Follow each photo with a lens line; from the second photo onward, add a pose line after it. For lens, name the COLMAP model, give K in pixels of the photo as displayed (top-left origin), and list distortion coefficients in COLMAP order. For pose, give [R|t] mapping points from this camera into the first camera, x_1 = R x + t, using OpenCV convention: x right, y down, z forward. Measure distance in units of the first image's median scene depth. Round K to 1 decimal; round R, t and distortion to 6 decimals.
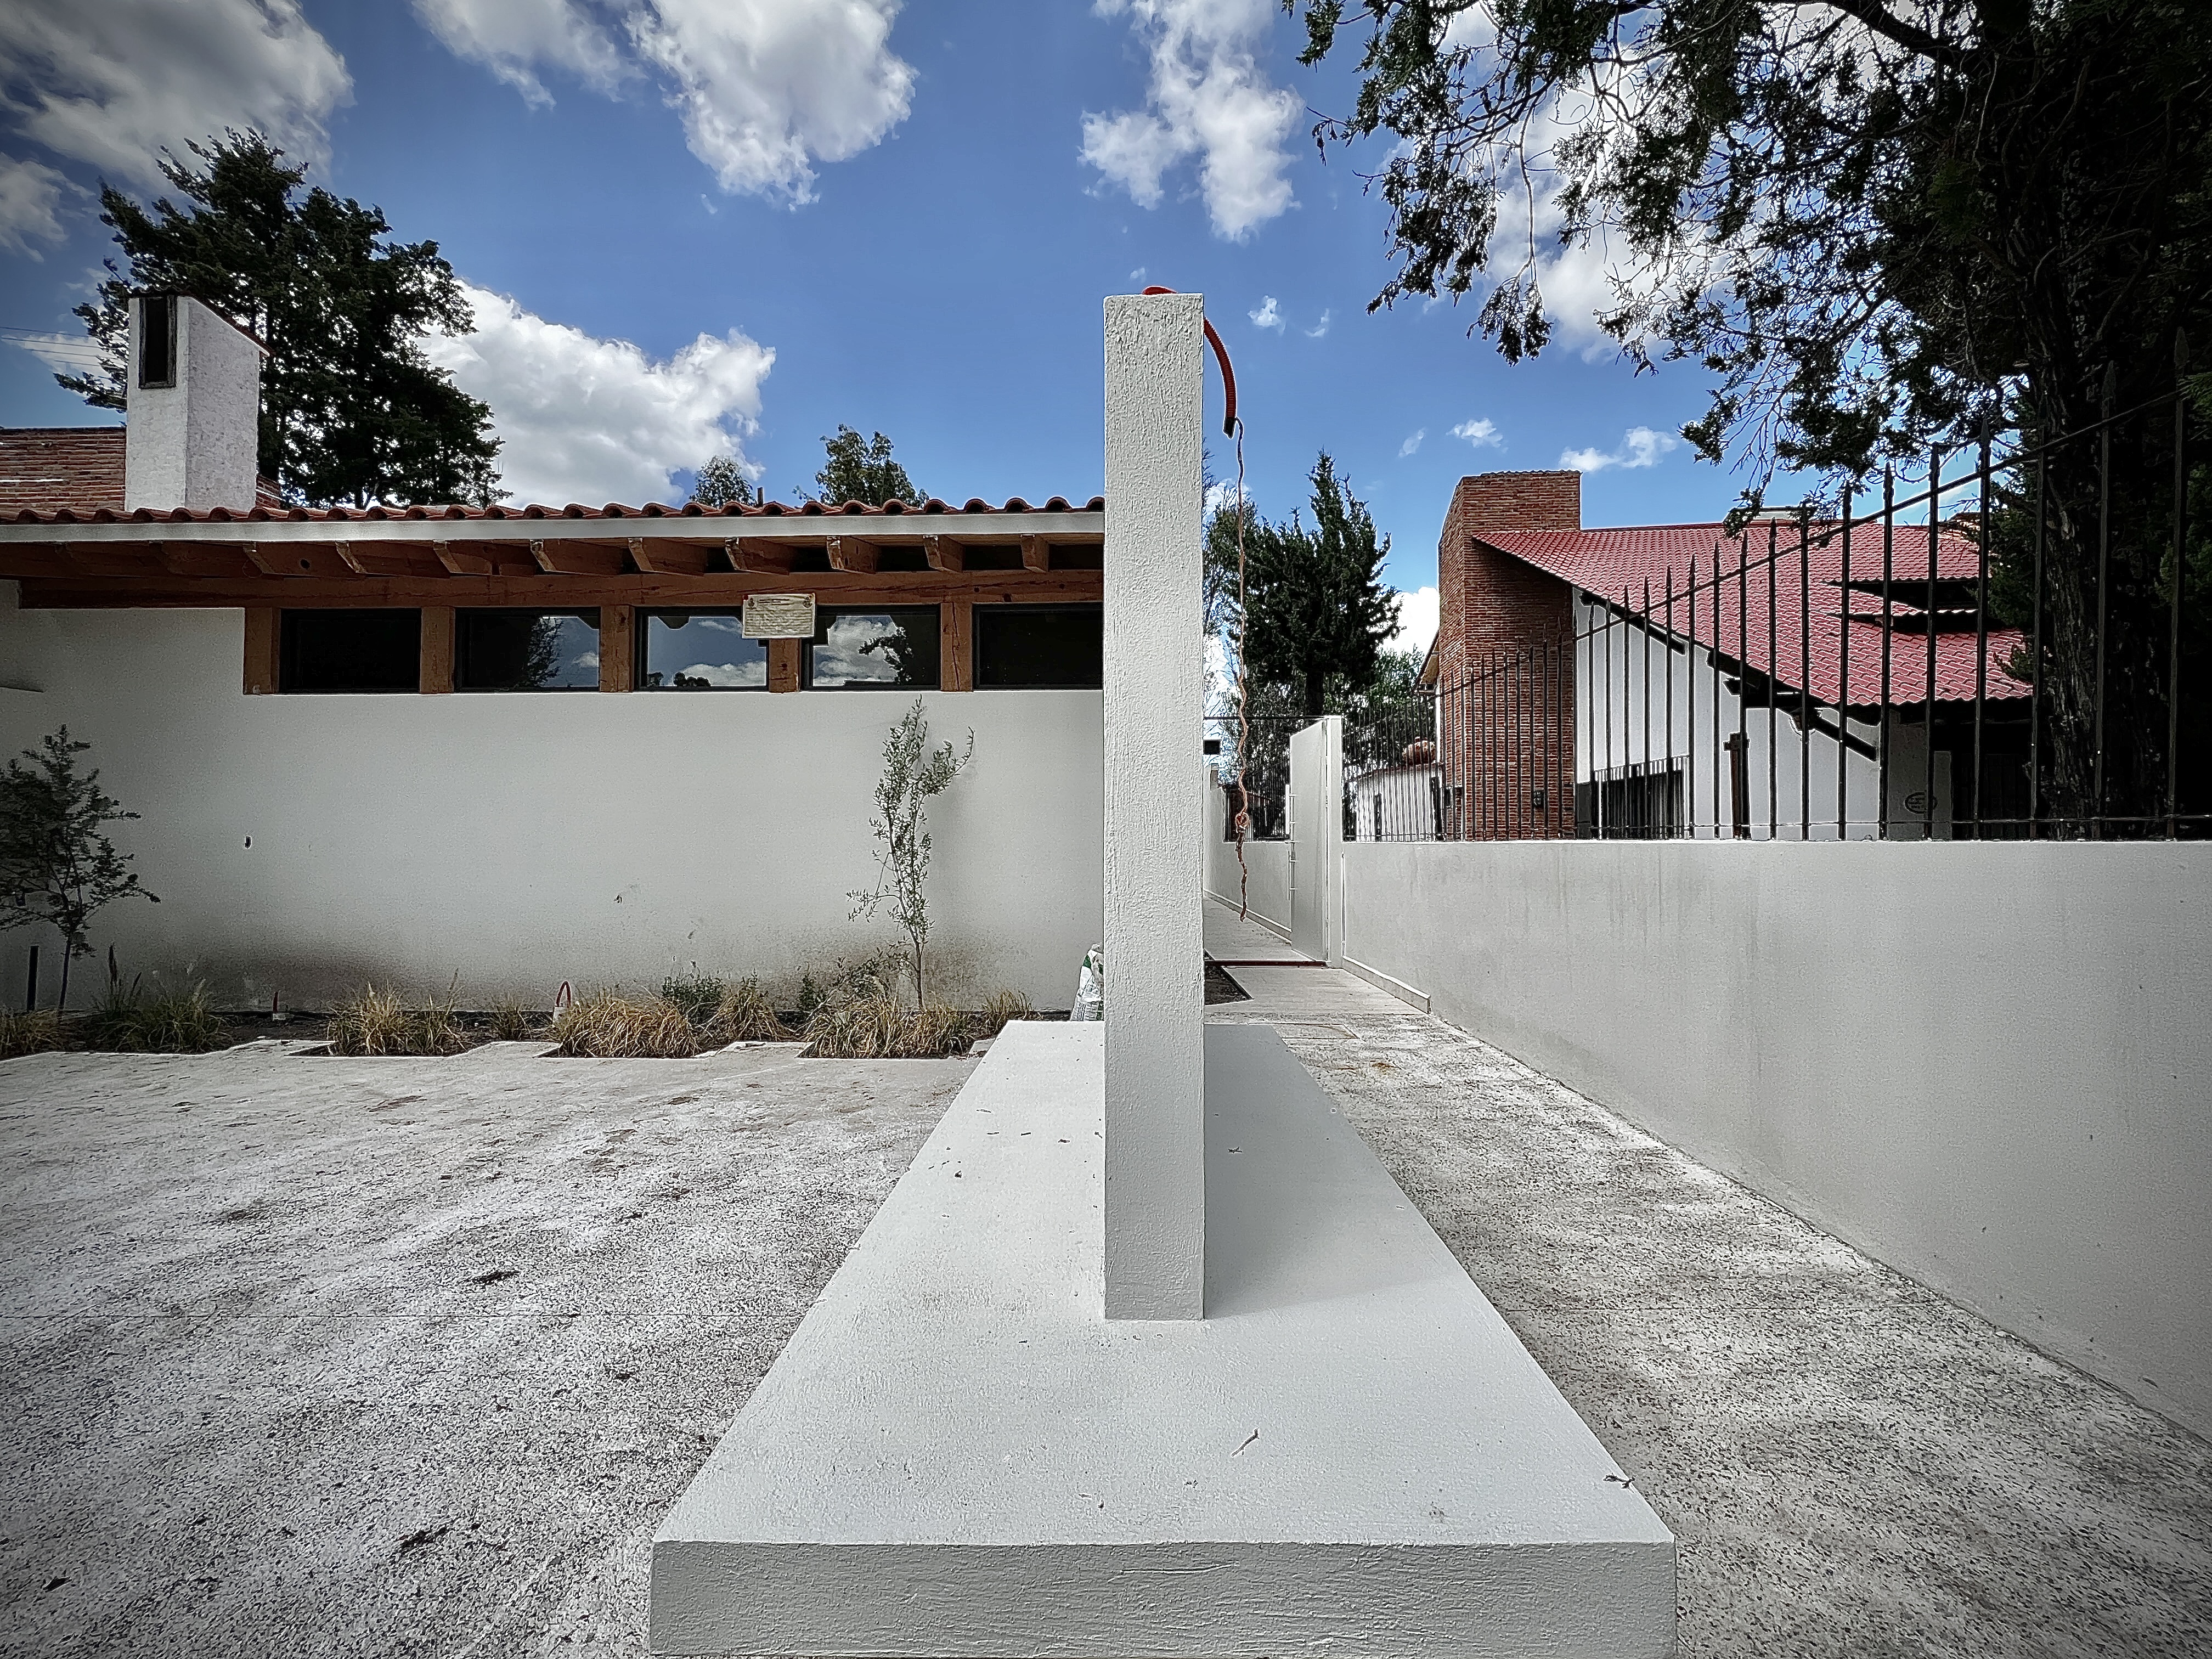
lens RADIAL K [[888.4, 0, 1102.6], [0, 888.4, 817.9], [0, 0, 1]] dist [-0.001443, 0.000420]
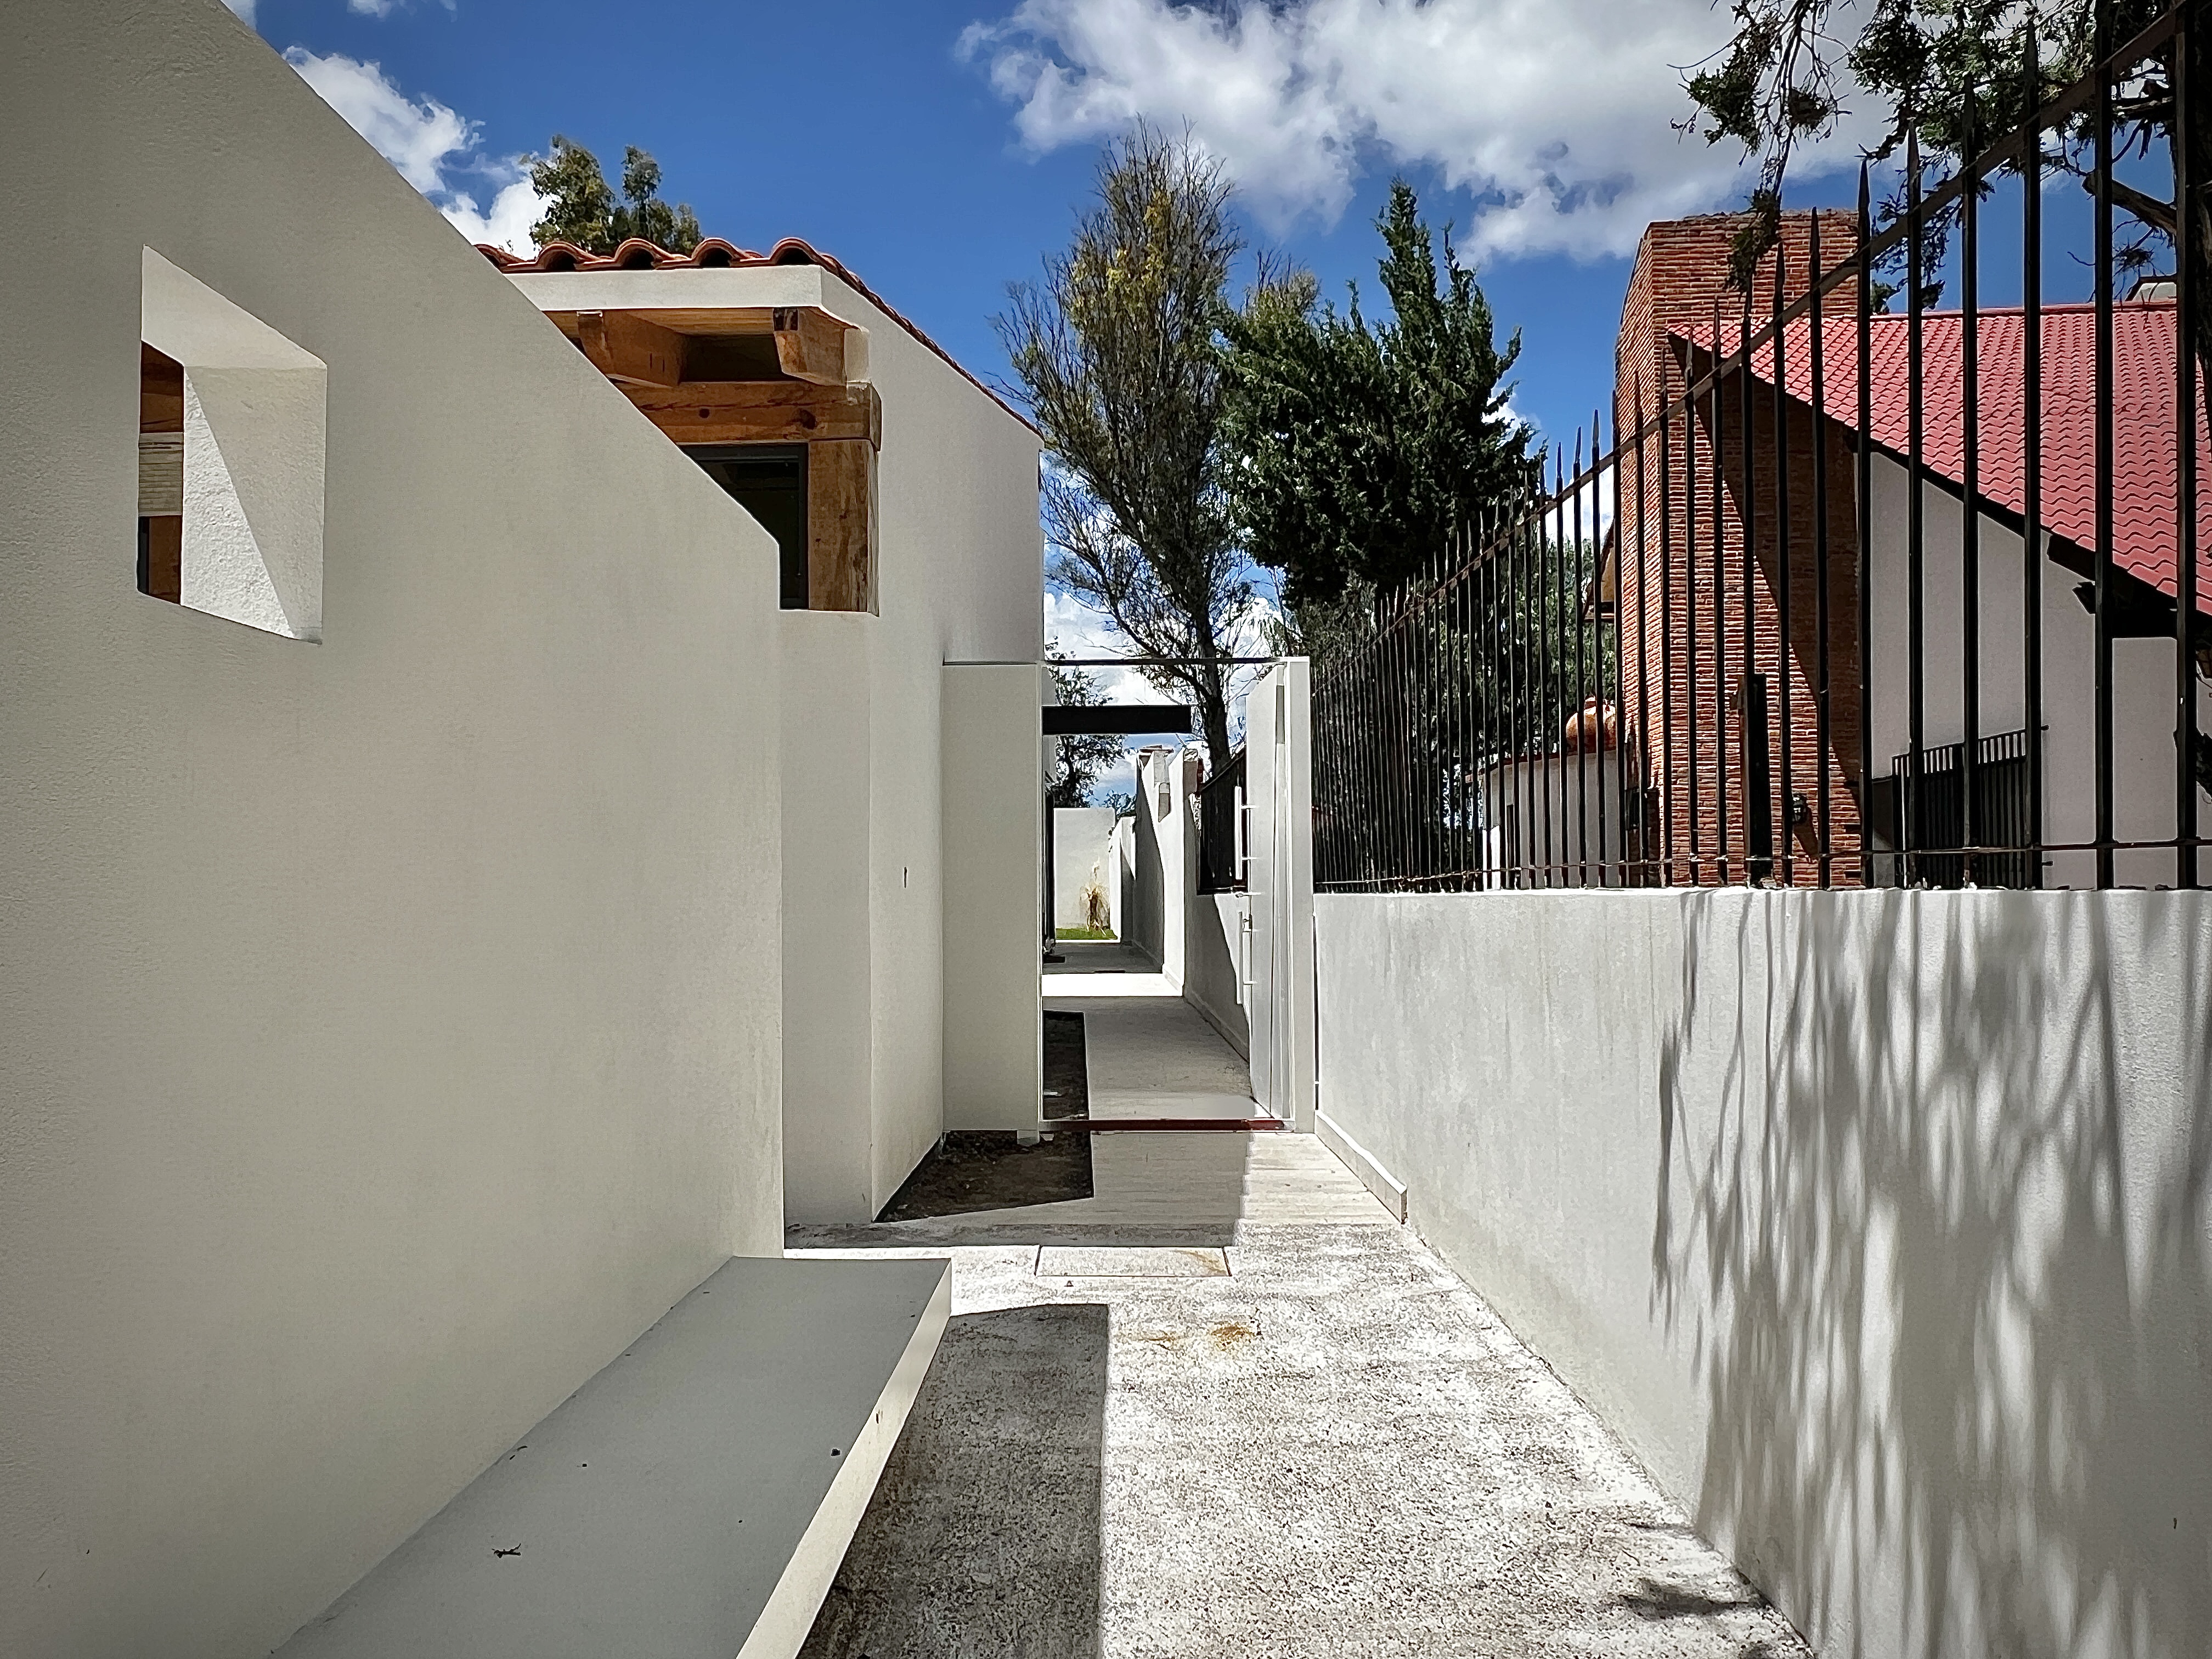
lens RADIAL K [[1609.9, 0, 1100.9], [0, 1609.9, 825.6], [0, 0, 1]] dist [0.008596, 0.001064]
pose [[0.999946, -0.008983, 0.005310, 0.169706], [0.009068, 0.999827, -0.016266, 0.000447], [-0.005163, 0.016313, 0.999854, 0.045790]]
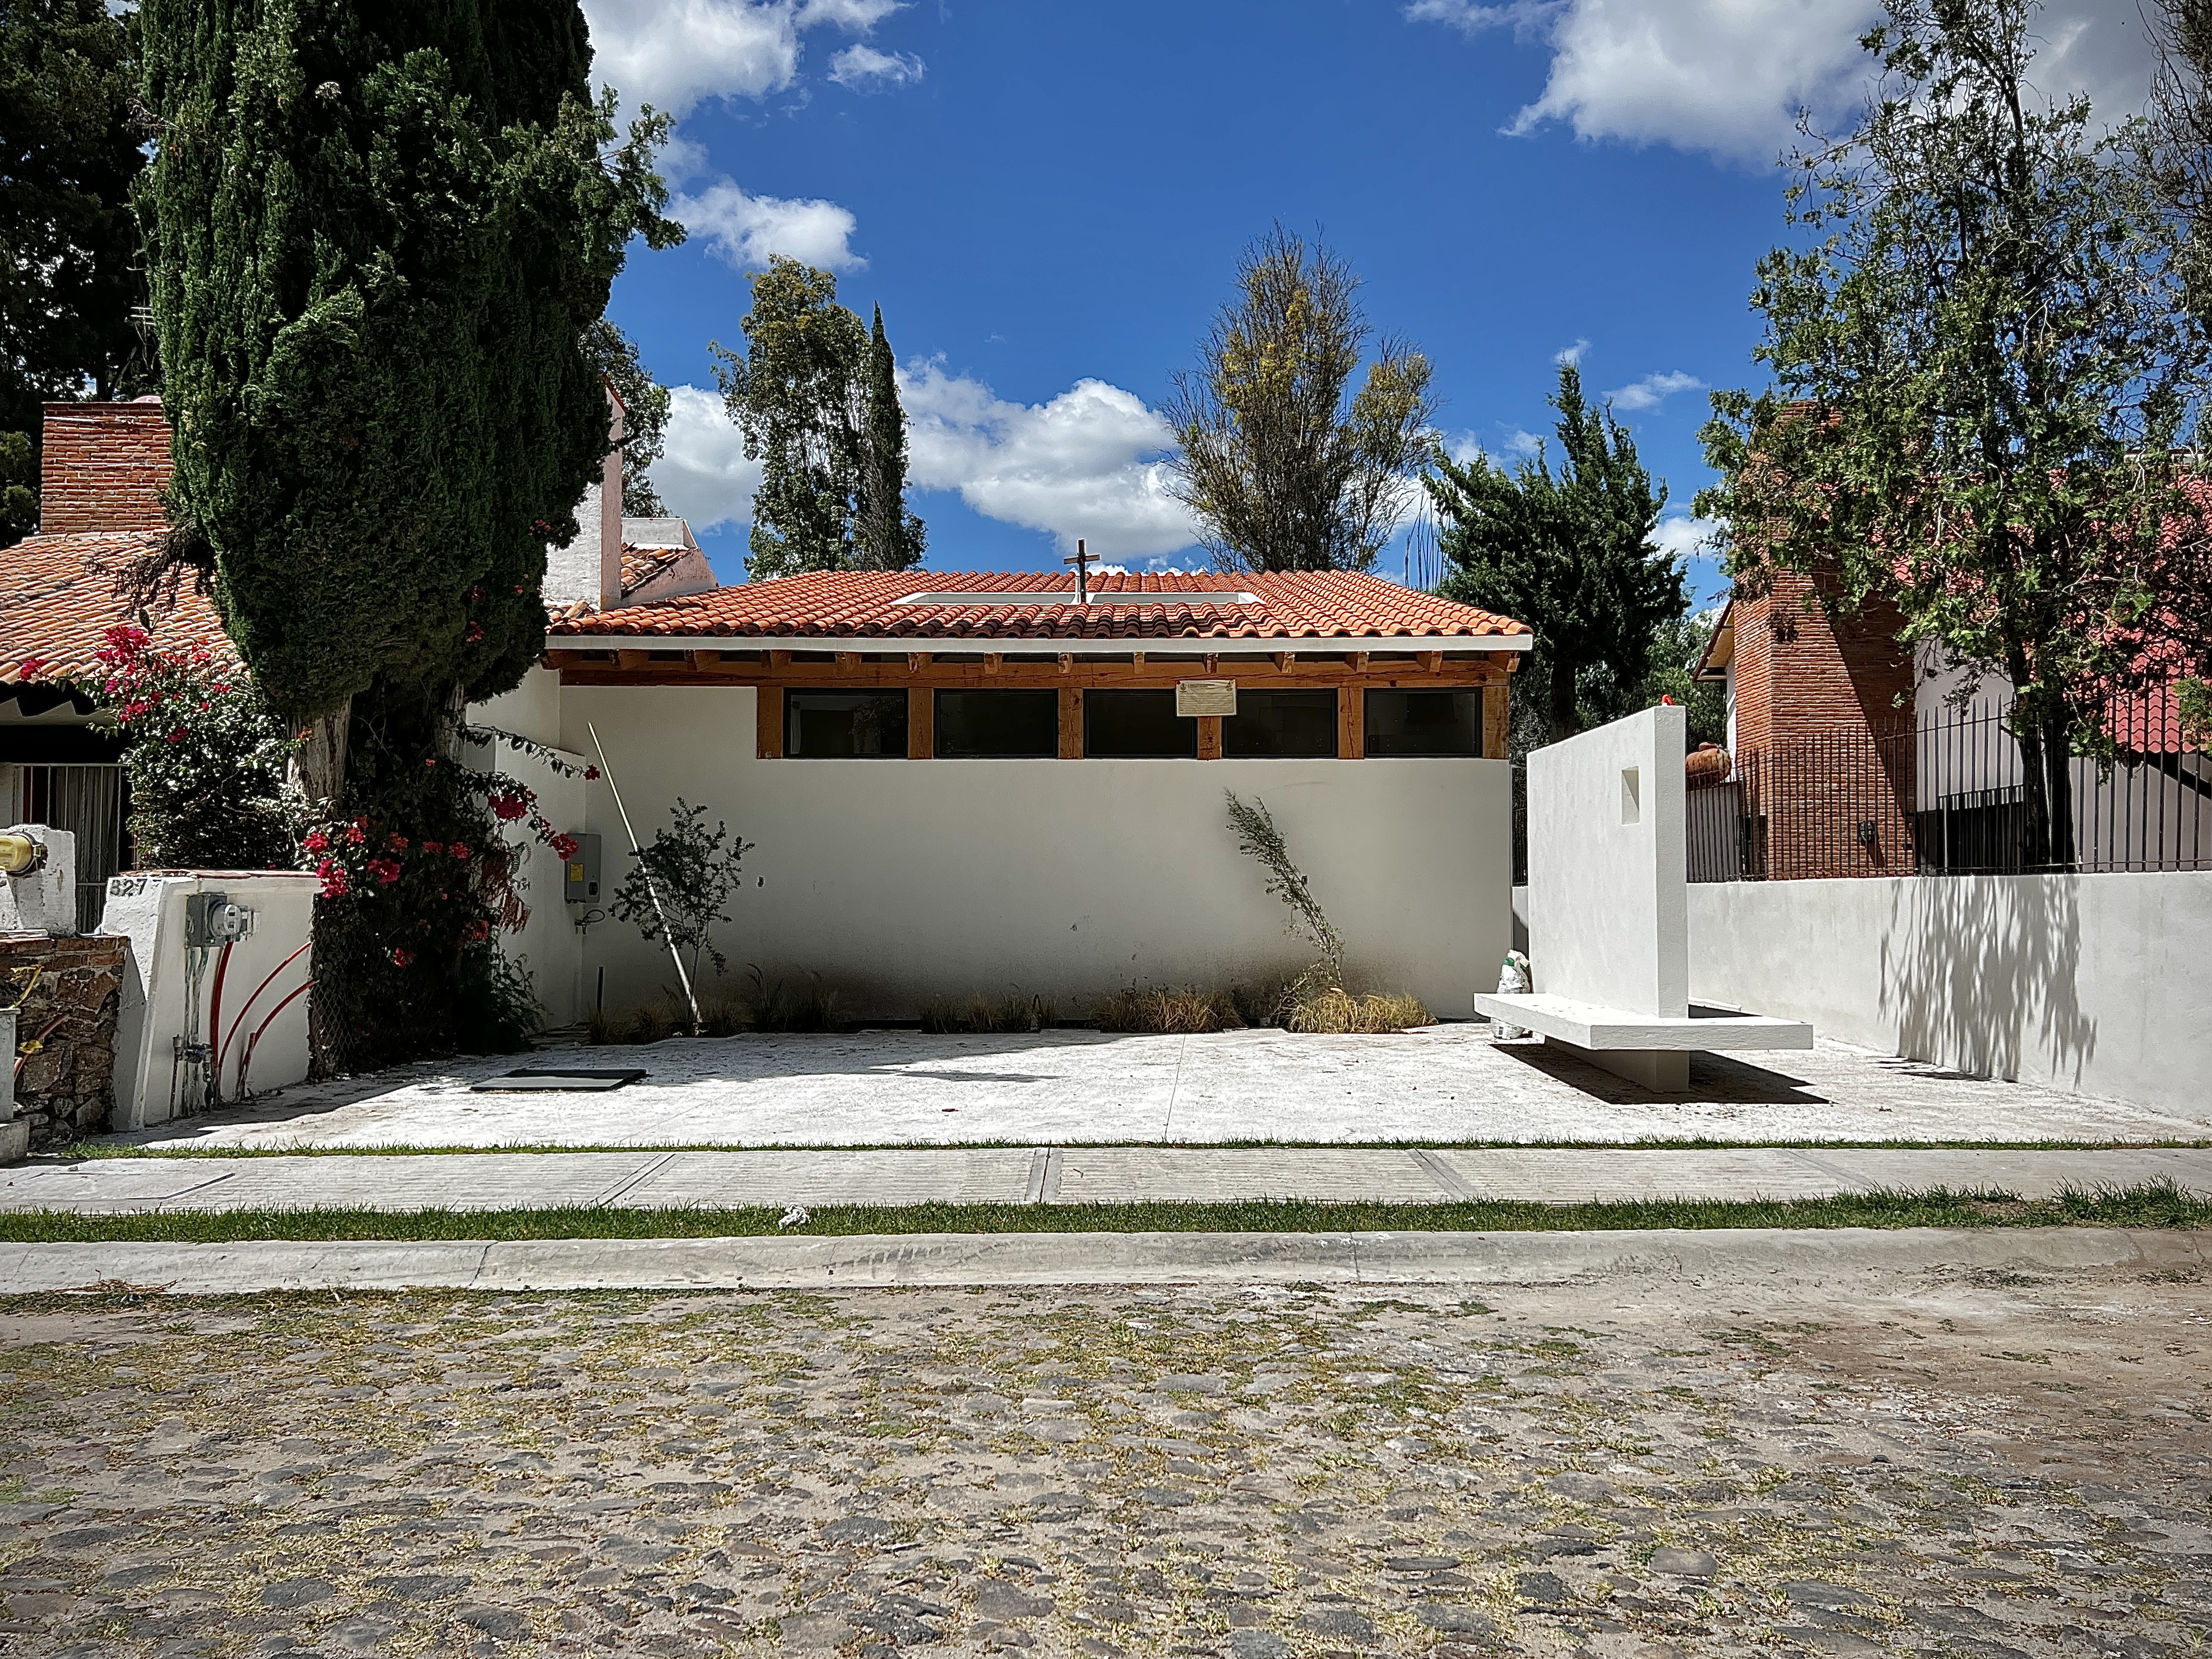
lens RADIAL K [[1653.8, 0, 1084.5], [0, 1653.8, 829.1], [0, 0, 1]] dist [0.031198, -0.005190]
pose [[0.999989, 0.000914, -0.004531, -0.484616], [-0.000971, 0.999920, -0.012586, -0.014975], [0.004519, 0.012590, 0.999911, -1.194906]]
